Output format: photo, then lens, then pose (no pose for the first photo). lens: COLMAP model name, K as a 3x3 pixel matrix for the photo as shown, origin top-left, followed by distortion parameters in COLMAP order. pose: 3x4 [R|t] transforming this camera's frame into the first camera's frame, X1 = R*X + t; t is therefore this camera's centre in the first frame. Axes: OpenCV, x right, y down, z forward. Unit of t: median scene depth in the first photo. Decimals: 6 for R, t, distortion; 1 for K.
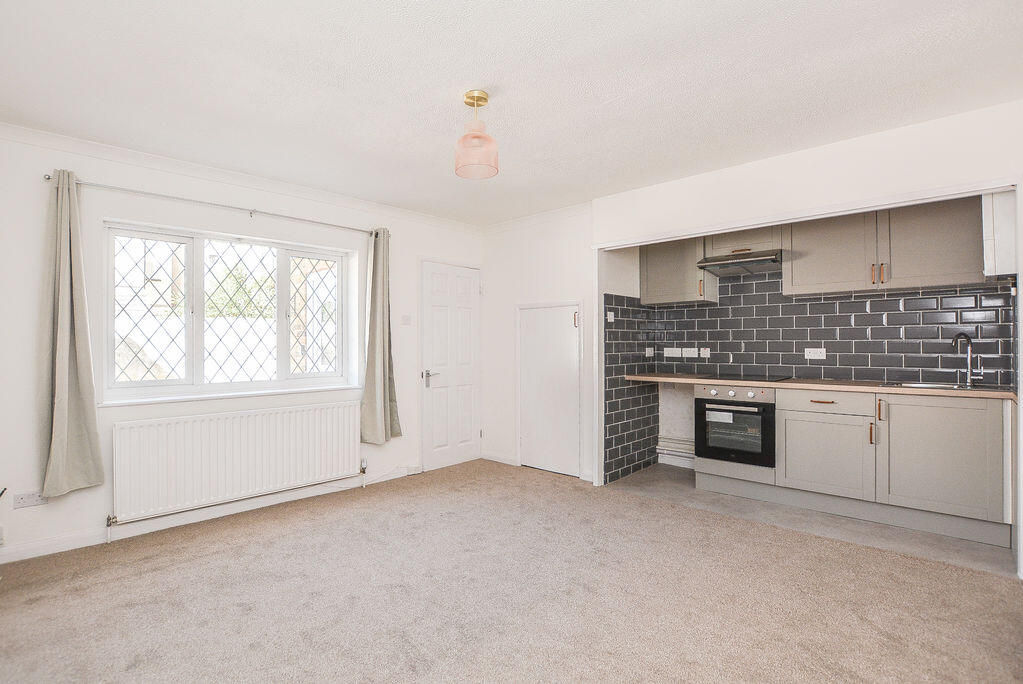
lens RADIAL K [[486.7, 0, 503.0], [0, 486.7, 342.8], [0, 0, 1]] dist [-0.017595, -0.000530]
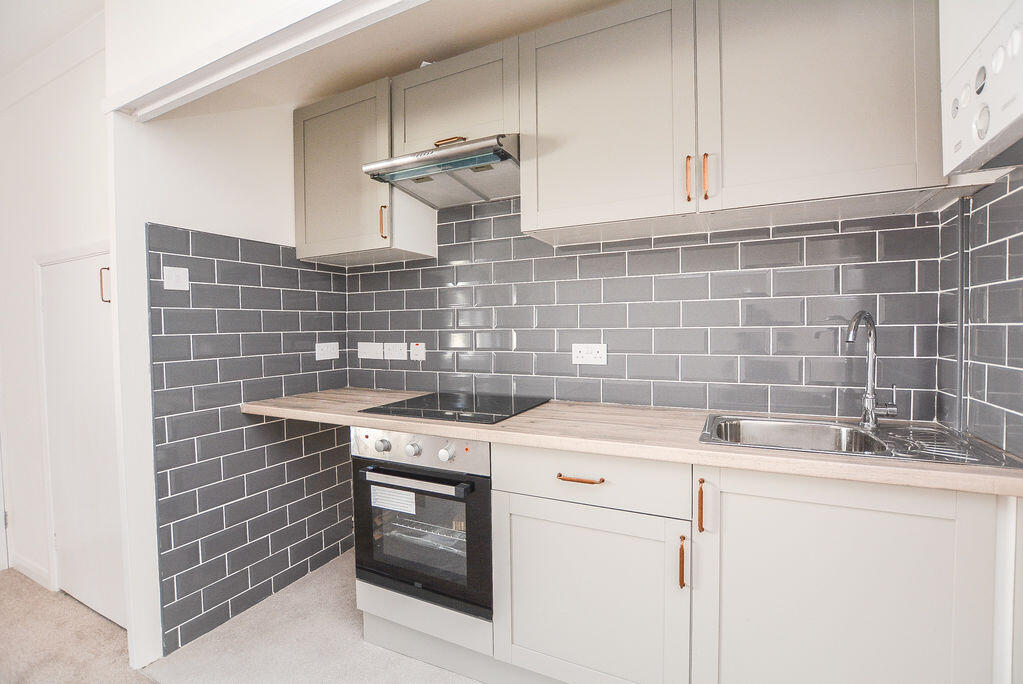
lens RADIAL K [[457.5, 0, 512.4], [0, 457.5, 347.3], [0, 0, 1]] dist [-0.024551, 0.000377]
pose [[0.955459, -0.021354, 0.294350, 0.419902], [0.008705, 0.998984, 0.044215, -0.006723], [-0.294995, -0.039683, 0.954674, 0.552552]]
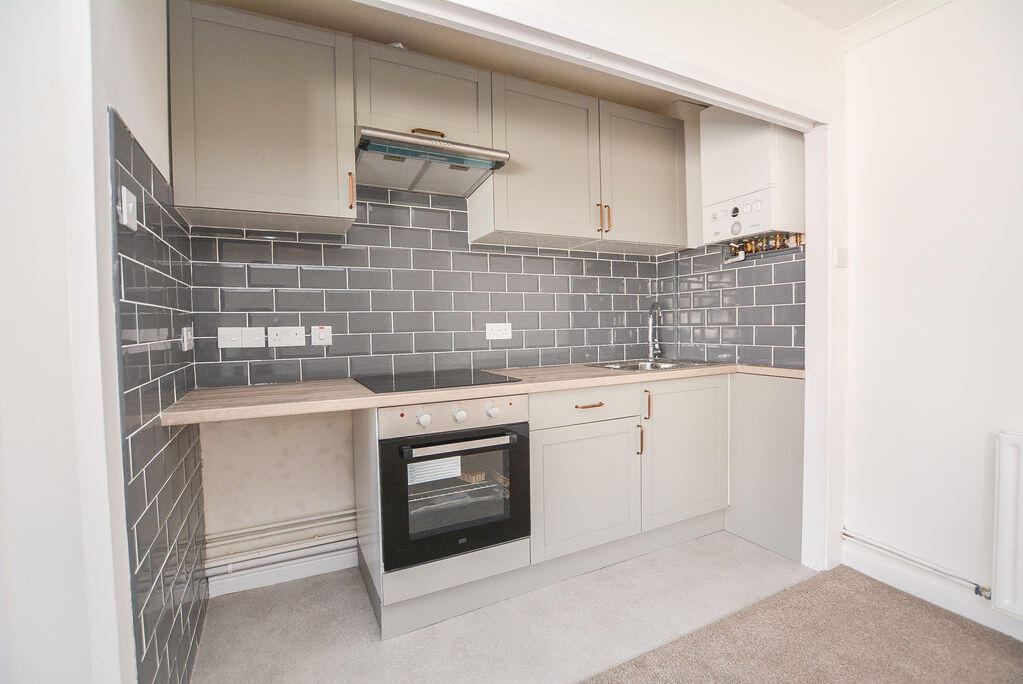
lens RADIAL K [[457.5, 0, 511.4], [0, 457.5, 342.9], [0, 0, 1]] dist [-0.024551, 0.000377]
pose [[0.337399, -0.042819, 0.940387, 0.060018], [0.013016, 0.999082, 0.040822, 0.013042], [-0.941272, -0.001533, 0.337647, 0.763100]]
